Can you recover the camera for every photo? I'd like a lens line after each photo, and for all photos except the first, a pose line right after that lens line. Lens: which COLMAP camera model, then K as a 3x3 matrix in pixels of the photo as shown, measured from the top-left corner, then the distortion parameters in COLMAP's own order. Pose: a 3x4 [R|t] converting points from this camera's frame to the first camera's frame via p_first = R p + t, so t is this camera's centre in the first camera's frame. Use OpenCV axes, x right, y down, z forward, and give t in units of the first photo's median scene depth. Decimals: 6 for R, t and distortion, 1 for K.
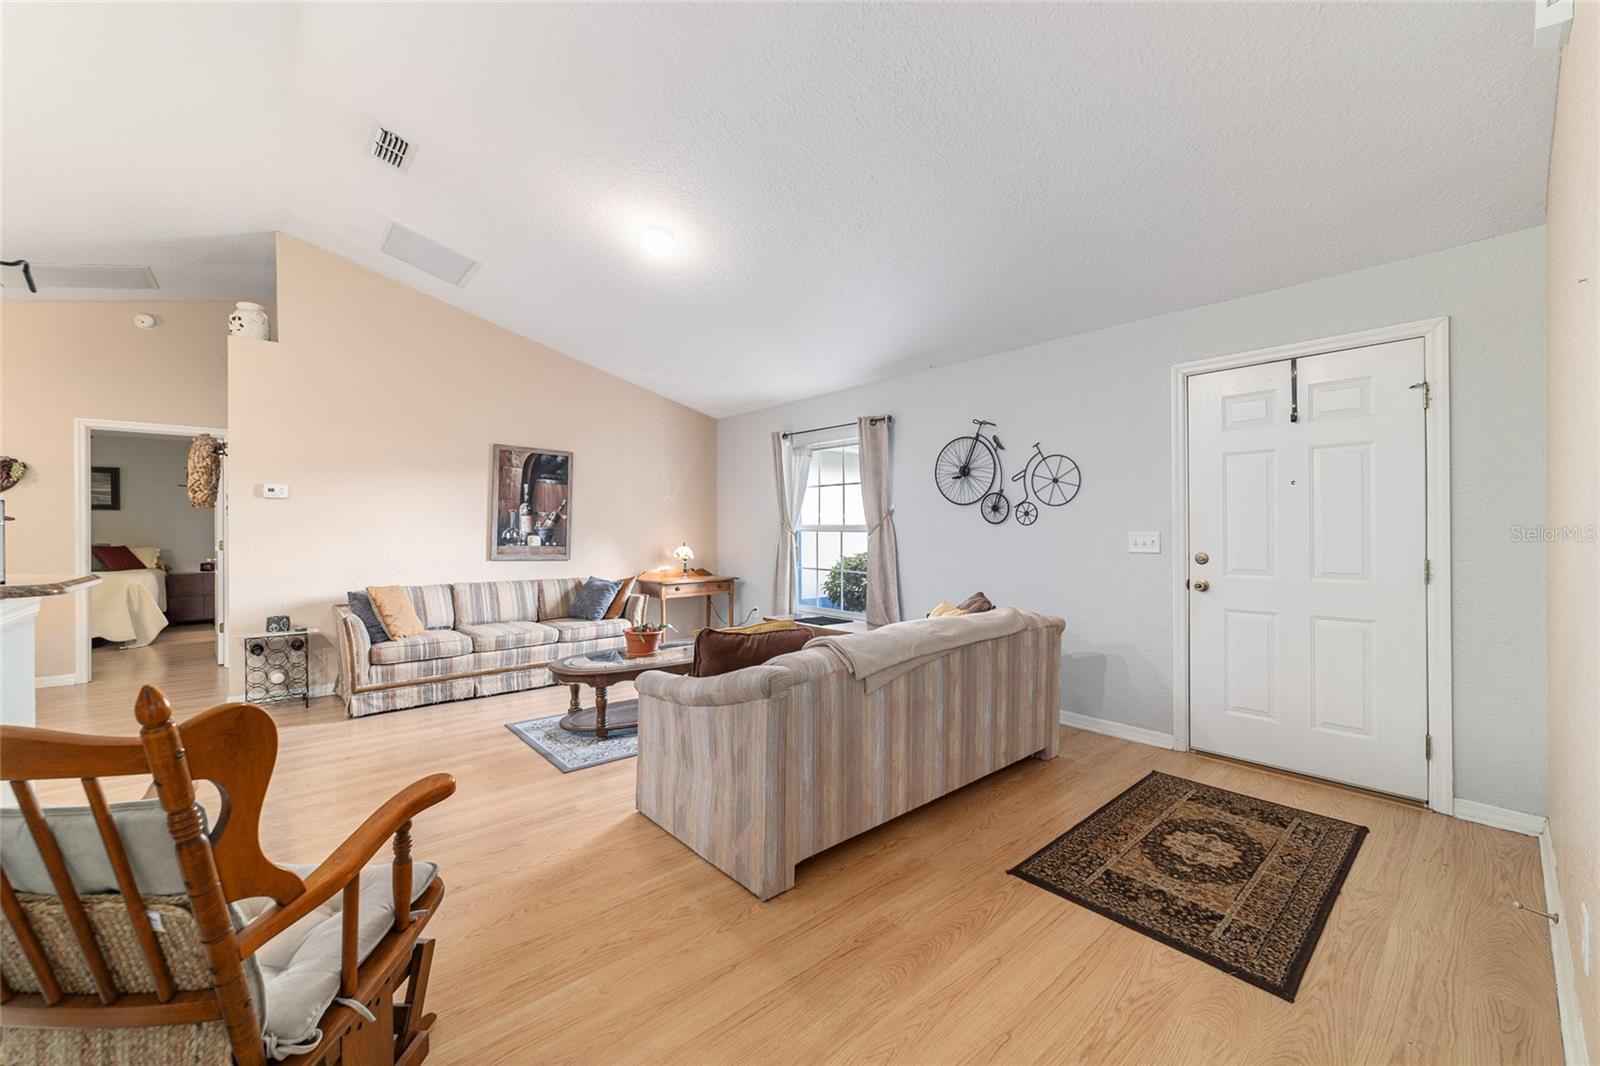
lens RADIAL K [[618.6, 0, 784.1], [0, 618.6, 535.9], [0, 0, 1]] dist [-0.002059, 0.000142]
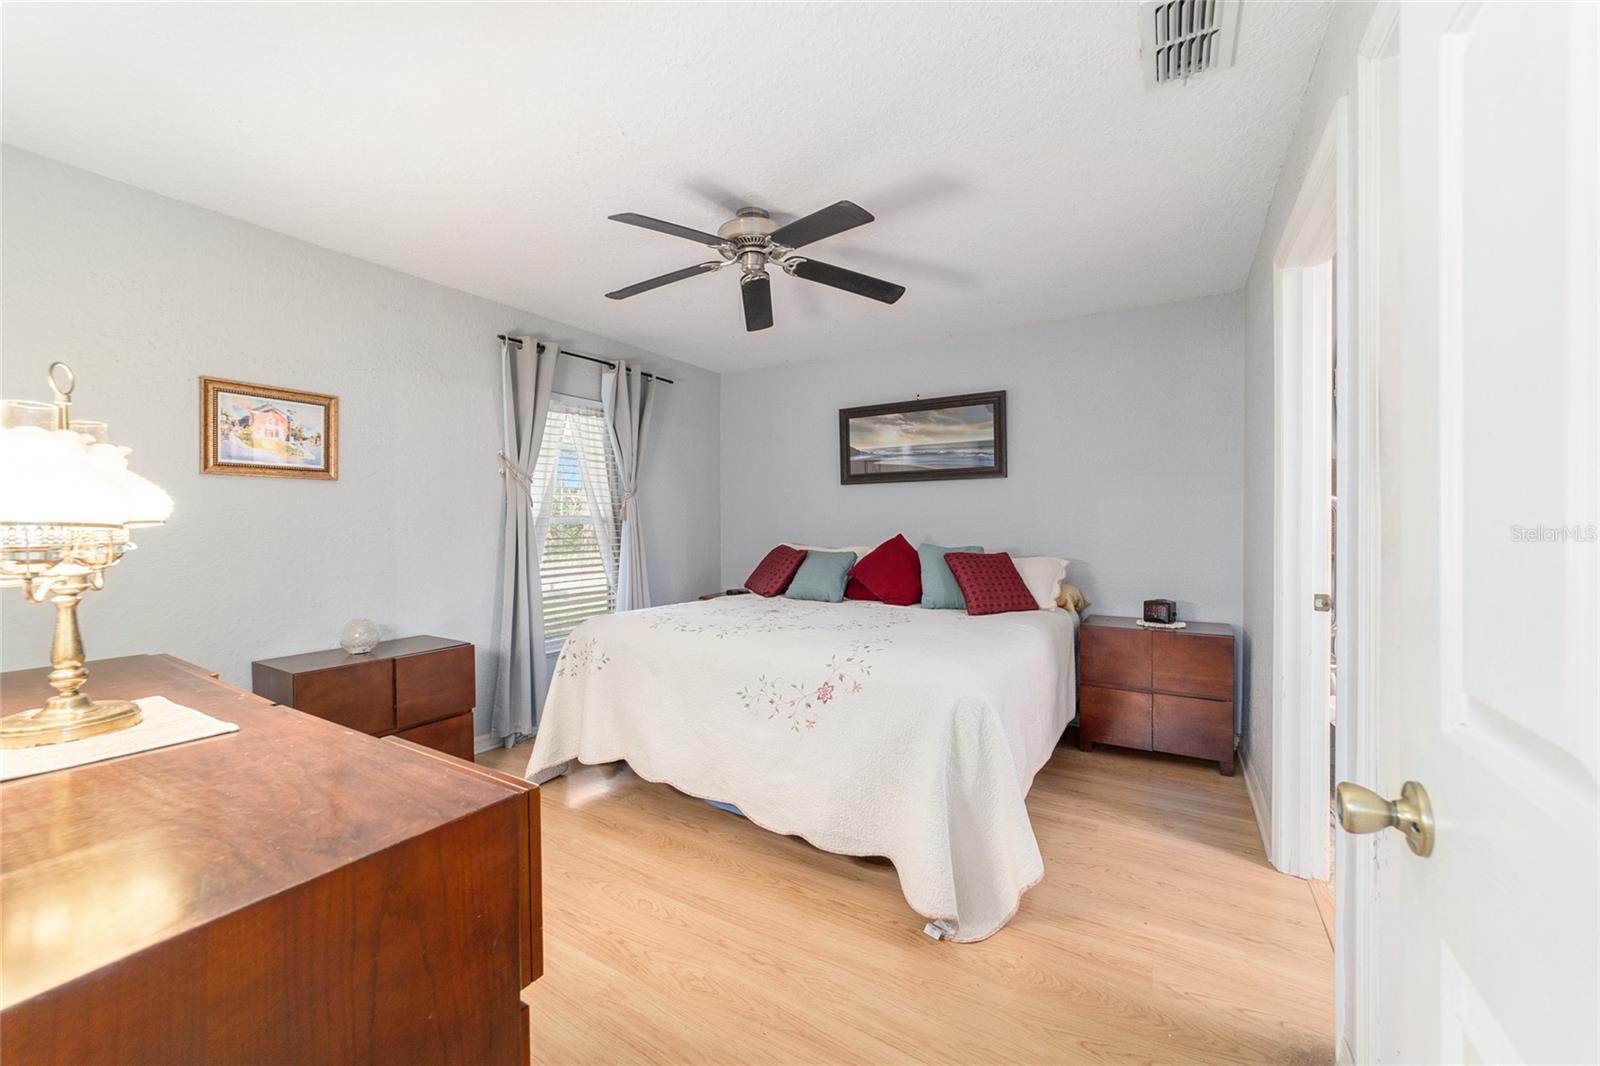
lens RADIAL K [[613.3, 0, 792.4], [0, 613.3, 528.8], [0, 0, 1]] dist [-0.019452, 0.008740]
pose [[0.307834, 0.007679, -0.951409, -0.673614], [-0.005611, 0.999965, 0.006255, -0.002755], [0.951424, 0.003413, 0.307866, 0.696245]]
